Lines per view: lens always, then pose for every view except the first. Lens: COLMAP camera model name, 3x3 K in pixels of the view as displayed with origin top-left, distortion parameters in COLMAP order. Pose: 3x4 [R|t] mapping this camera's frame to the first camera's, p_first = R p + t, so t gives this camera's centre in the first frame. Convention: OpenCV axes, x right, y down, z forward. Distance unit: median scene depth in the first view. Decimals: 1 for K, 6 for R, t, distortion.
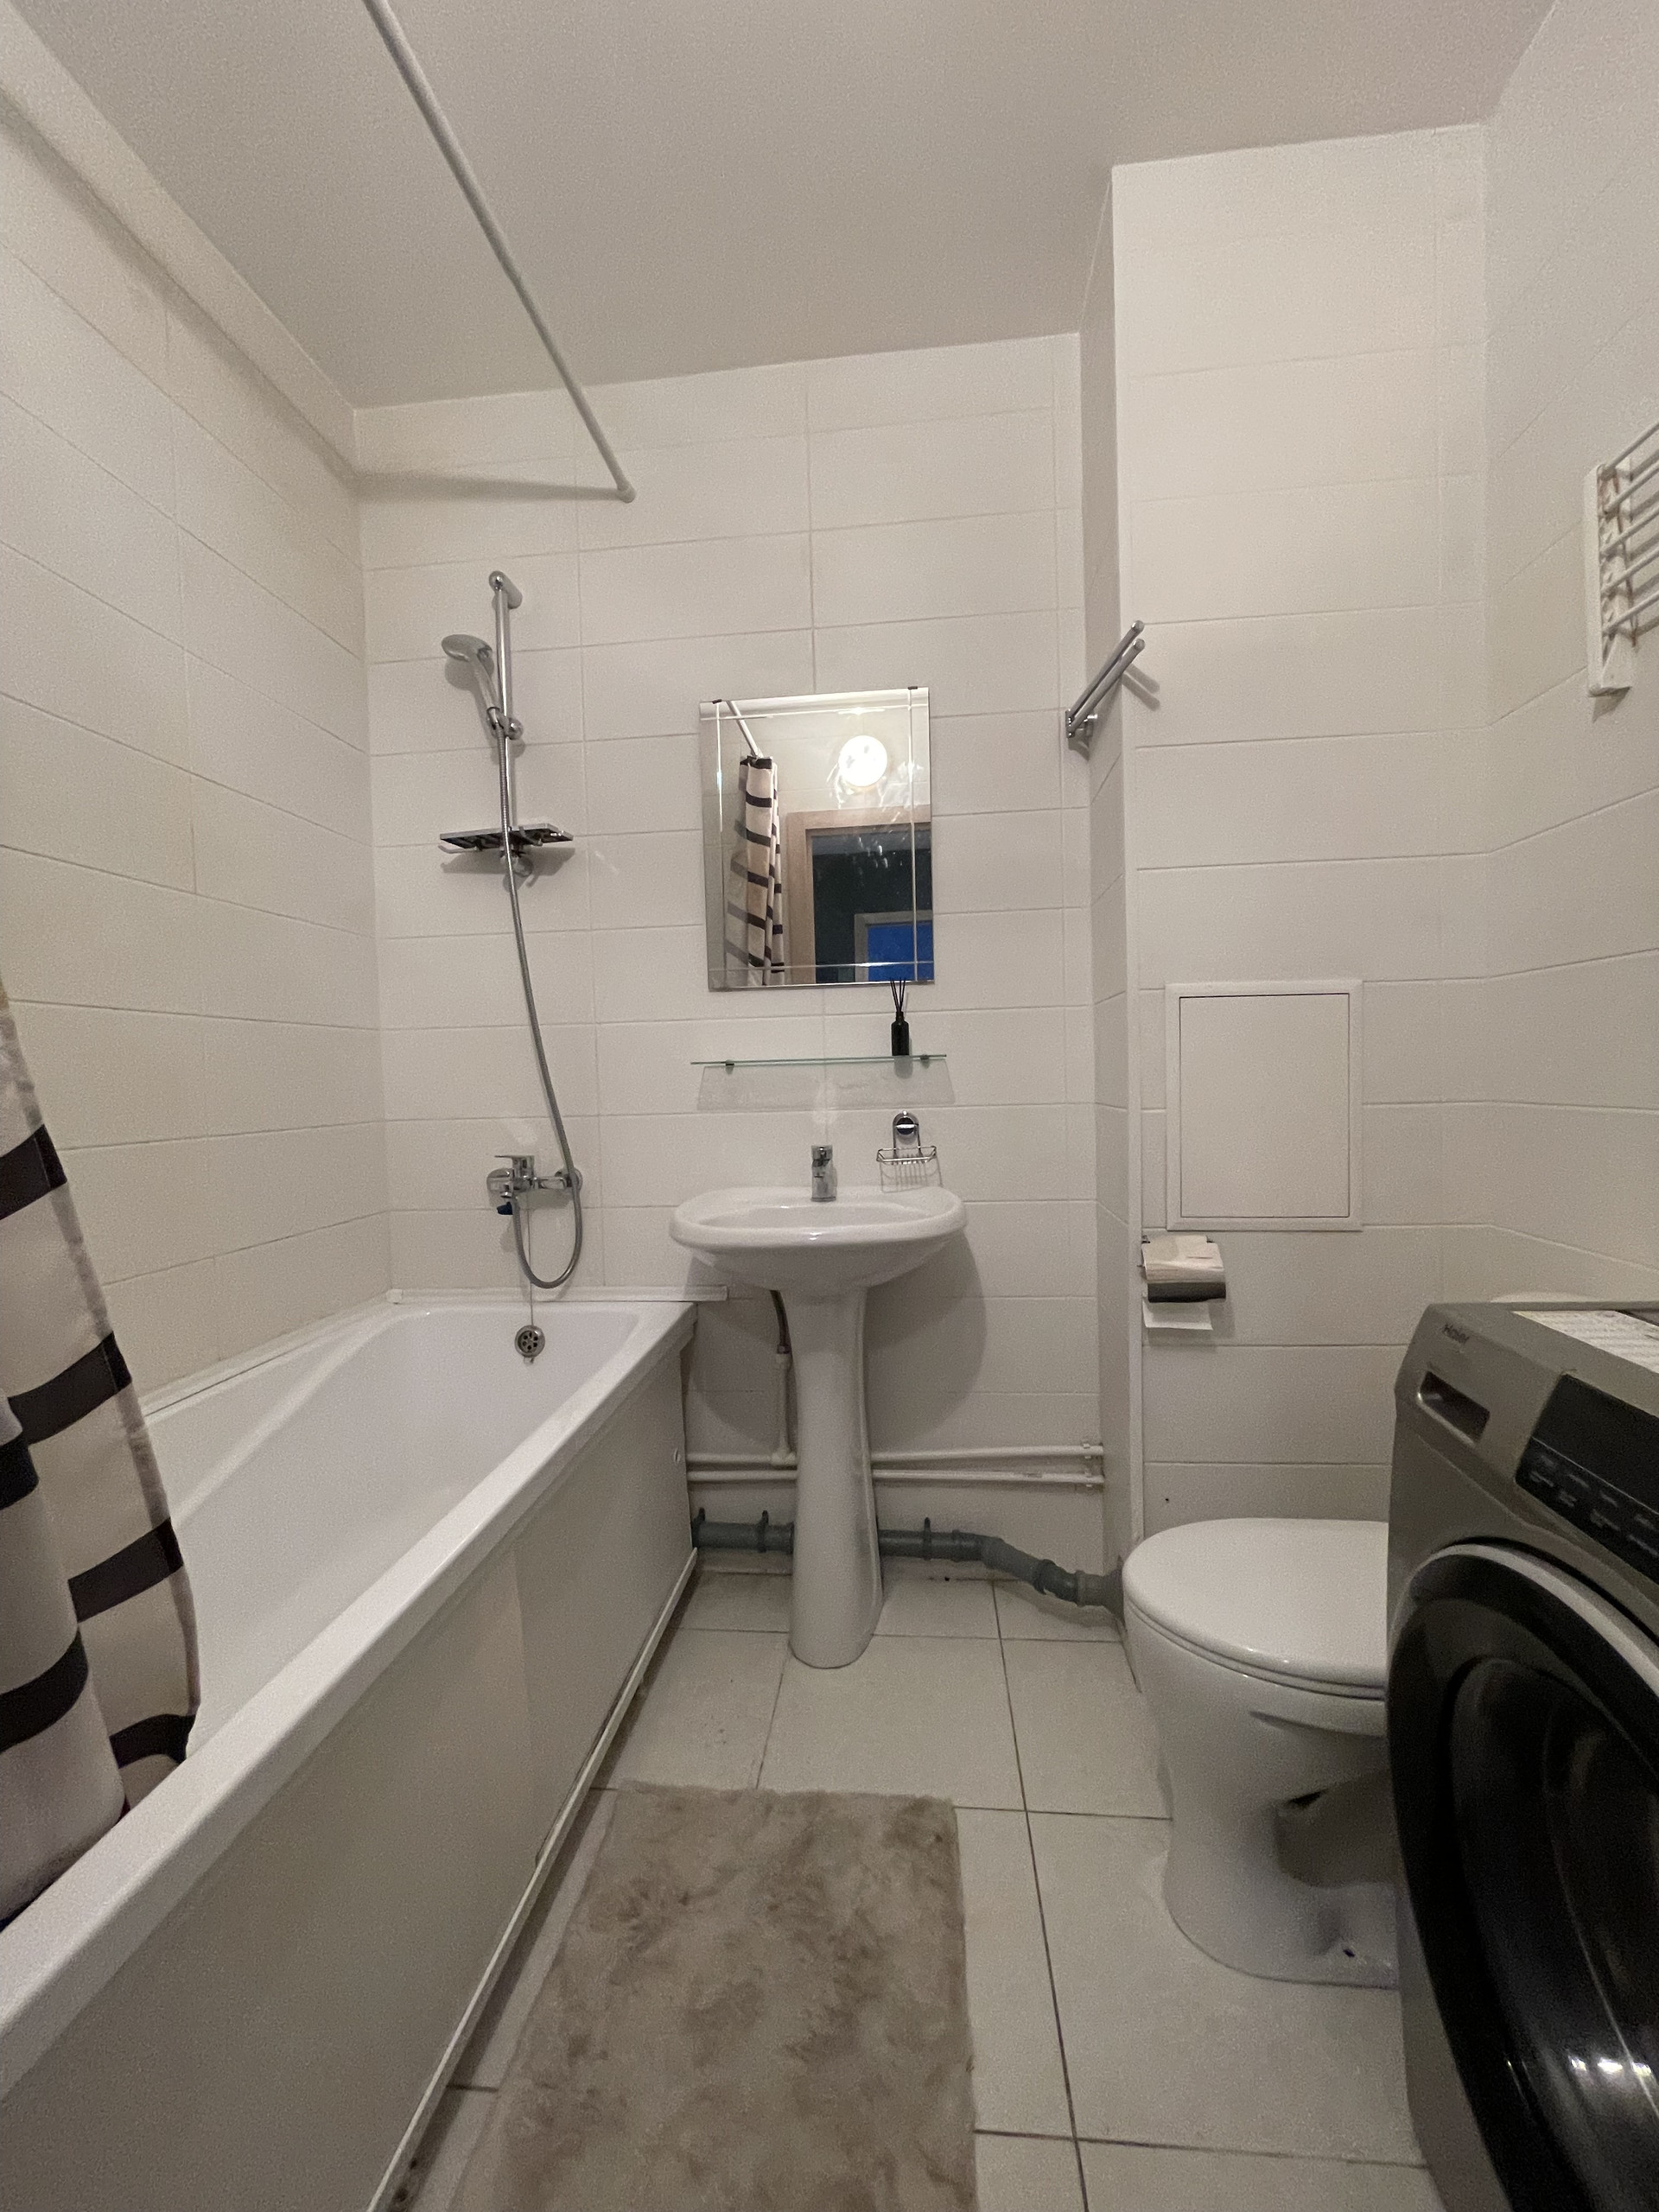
lens RADIAL K [[893.7, 0, 827.1], [0, 893.7, 1106.1], [0, 0, 1]] dist [0.003519, 0.001210]
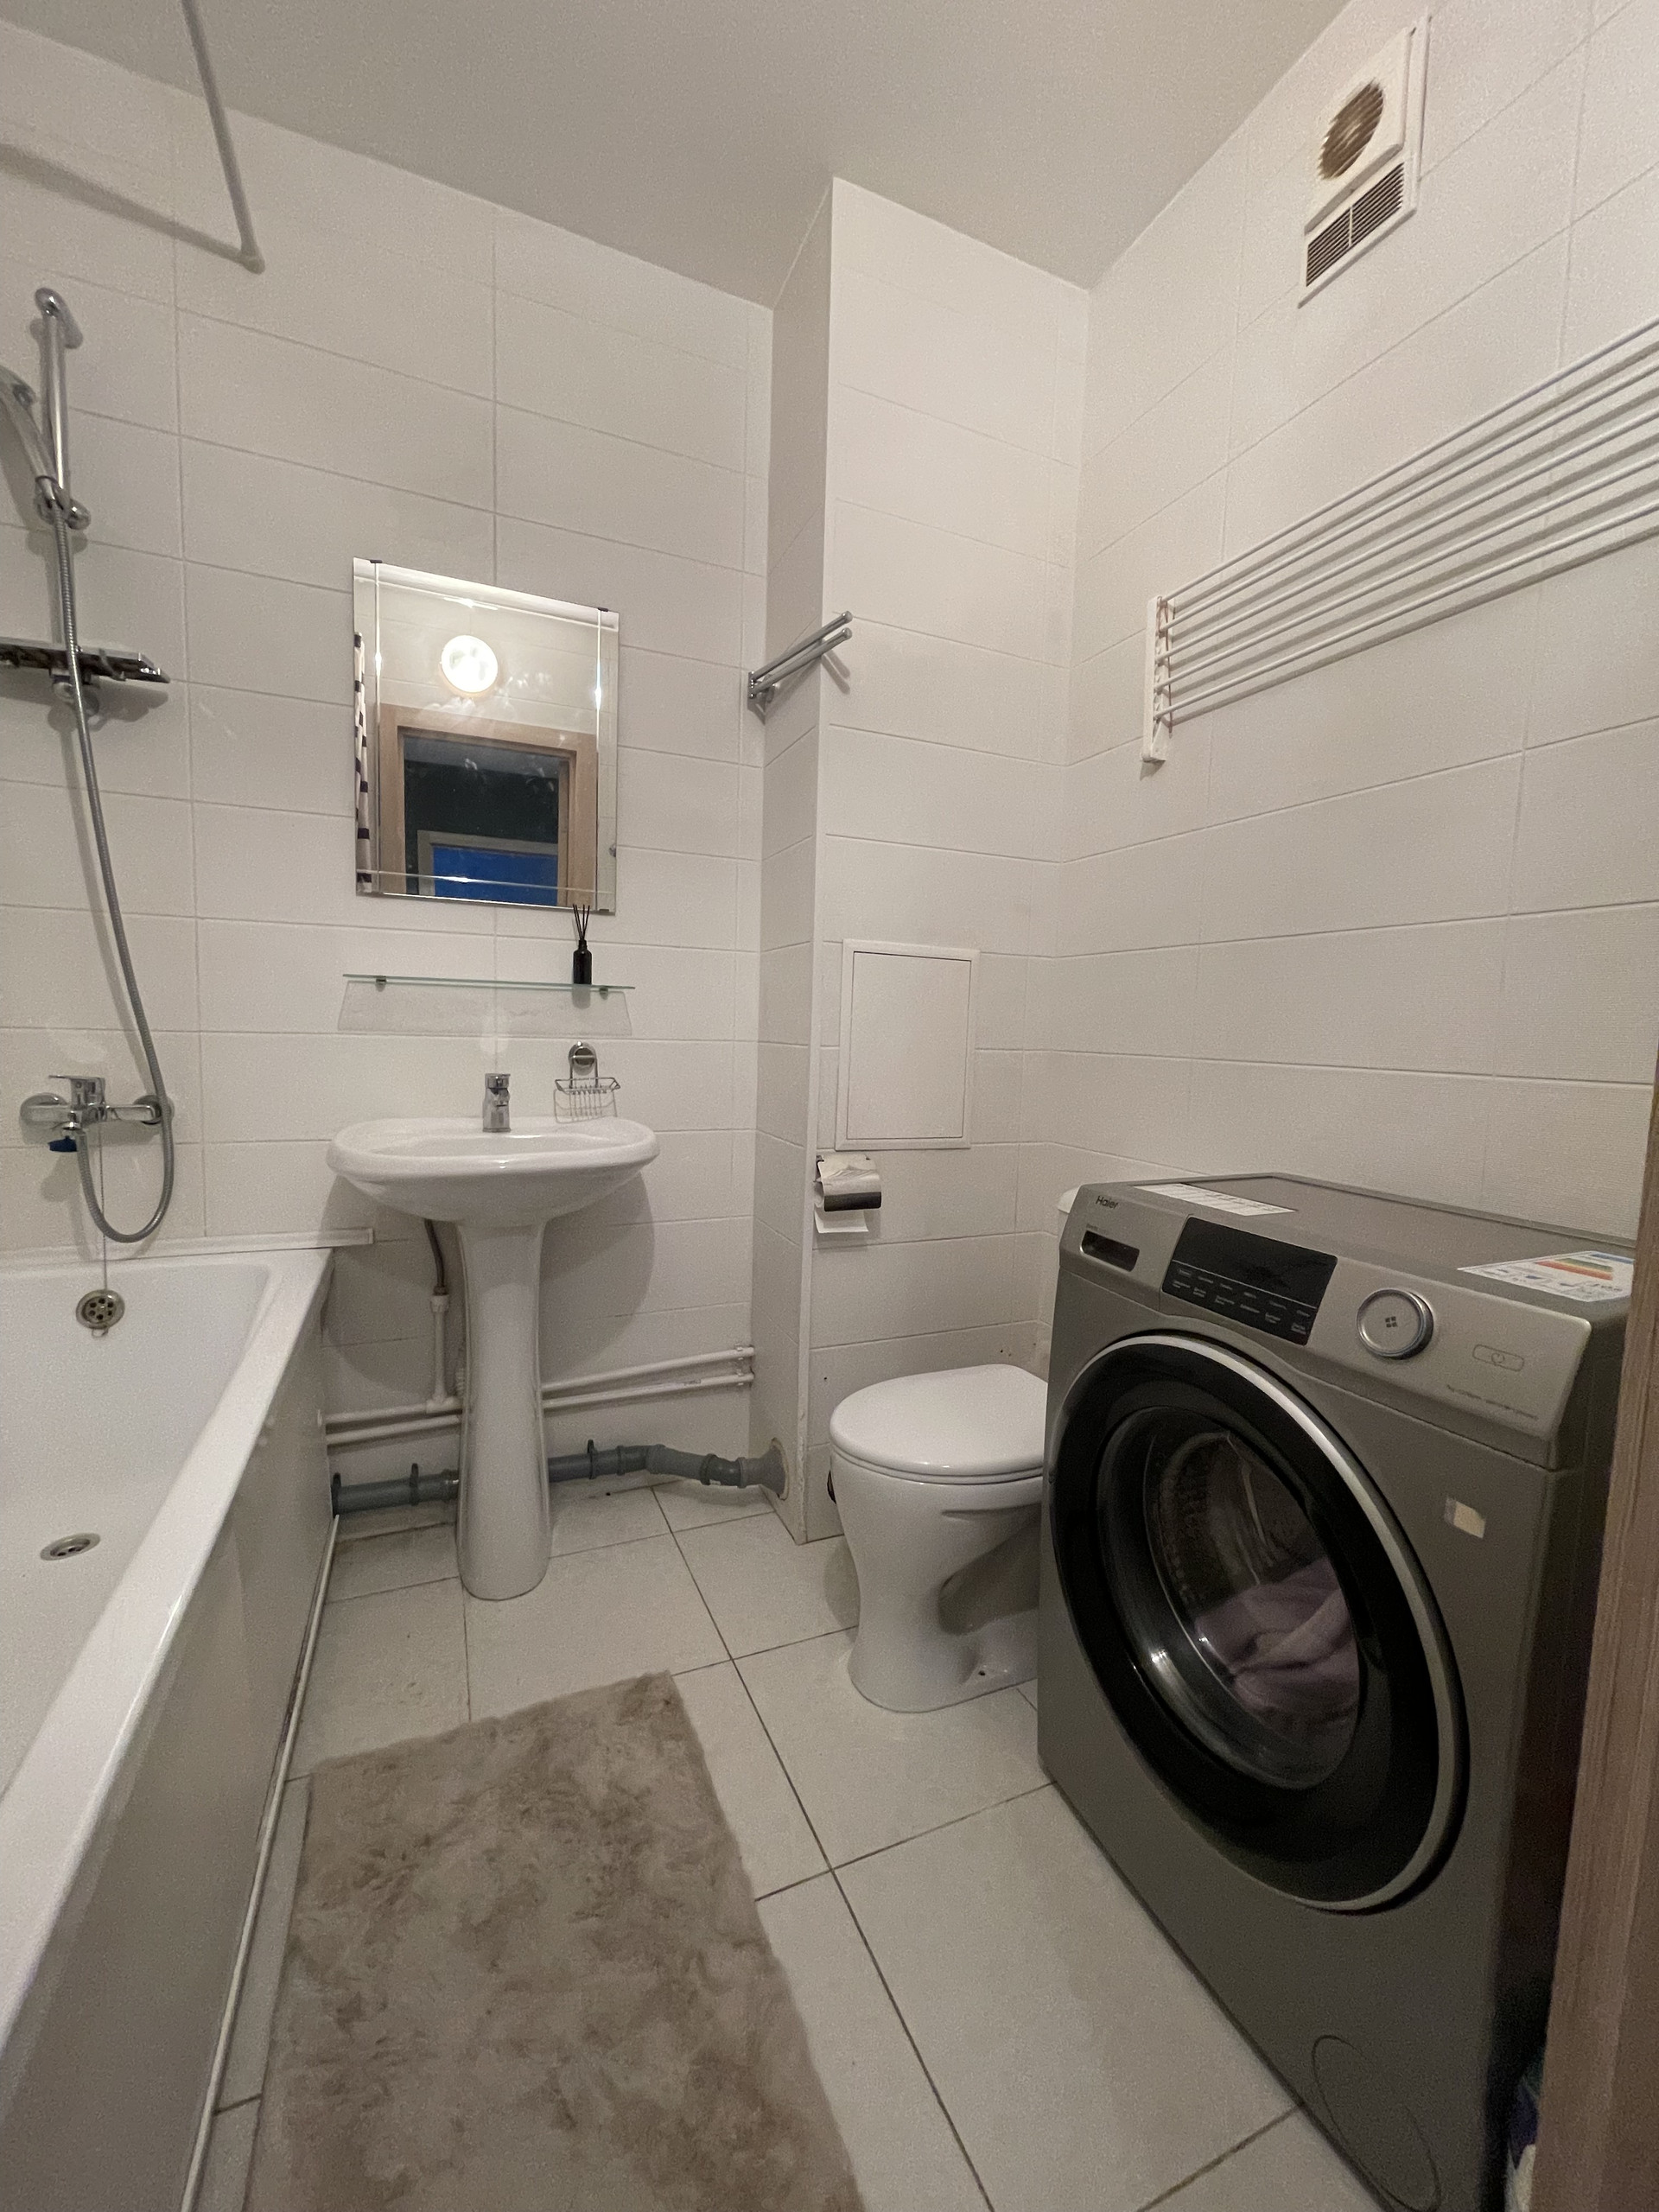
lens RADIAL K [[893.7, 0, 825.9], [0, 893.7, 1103.8], [0, 0, 1]] dist [0.003519, 0.001210]
pose [[0.870937, 0.009426, 0.491304, -0.169076], [-0.035614, 0.998398, 0.043978, 0.022059], [-0.490102, -0.055799, 0.869877, -0.003495]]
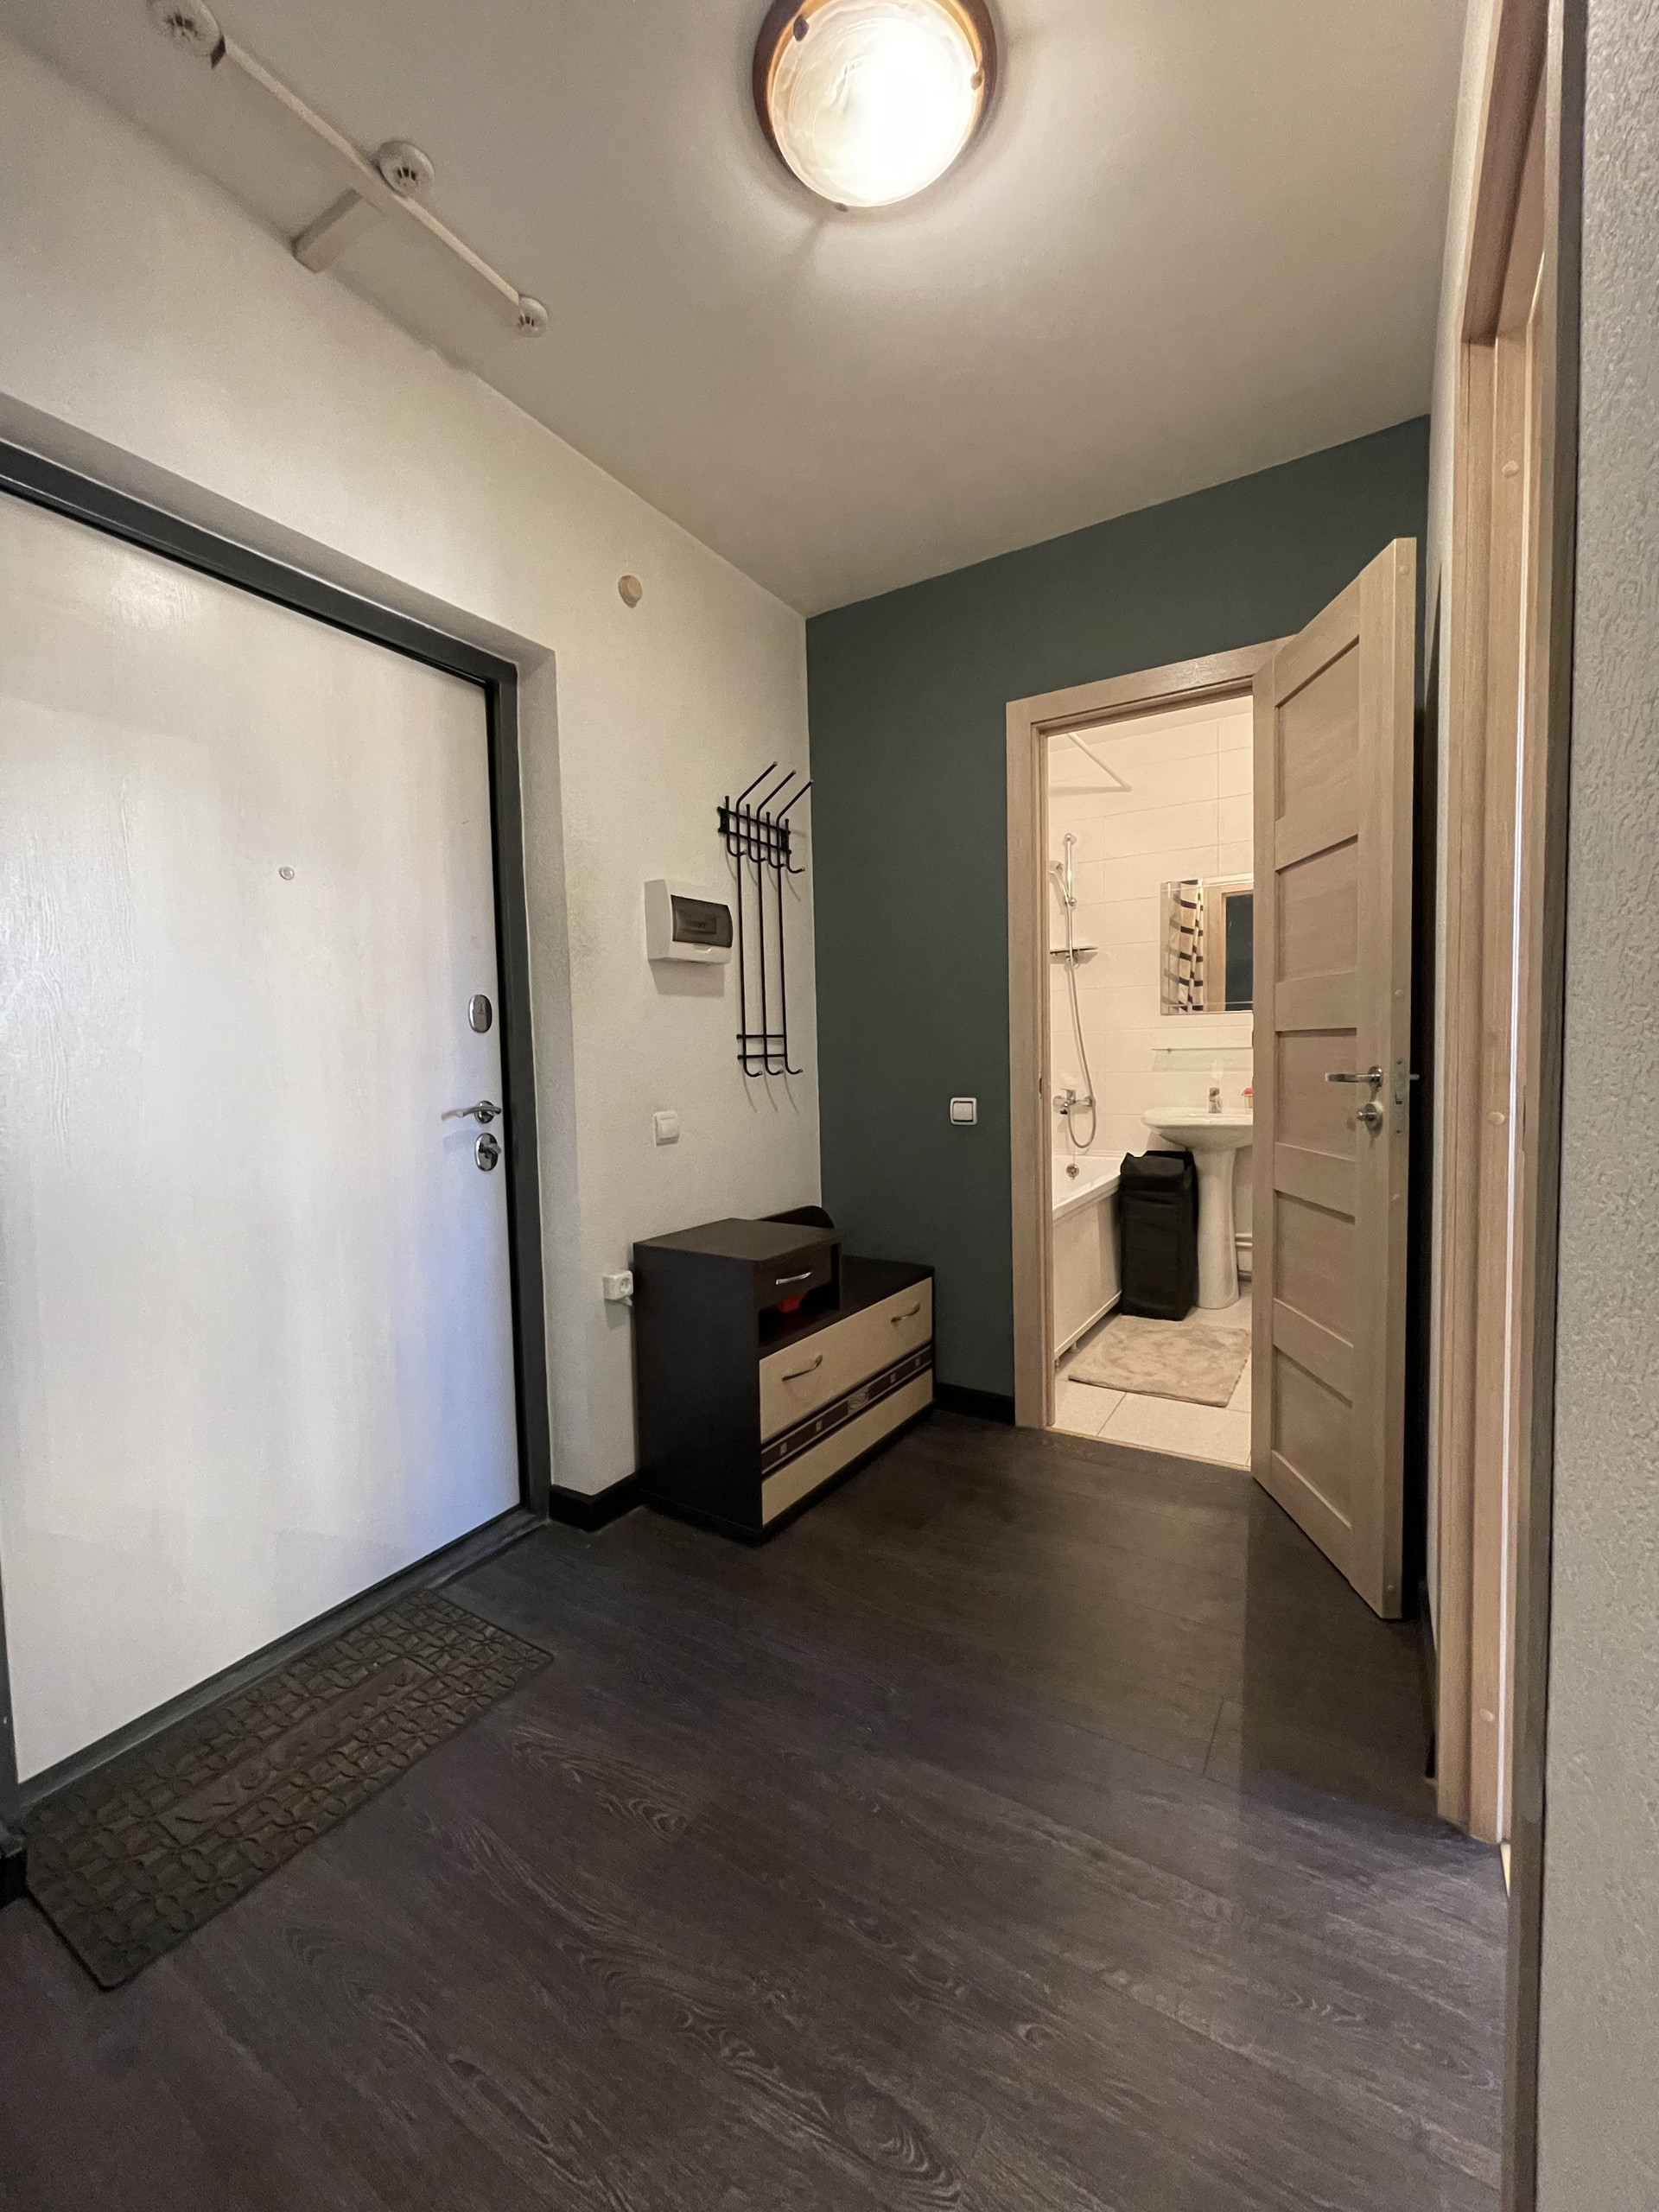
lens RADIAL K [[893.7, 0, 818.0], [0, 893.7, 1110.5], [0, 0, 1]] dist [0.003519, 0.001210]
pose [[0.894910, 0.033599, -0.444980, 0.101316], [-0.015587, 0.998906, 0.044079, 0.019209], [0.445974, -0.032511, 0.894455, -1.380366]]
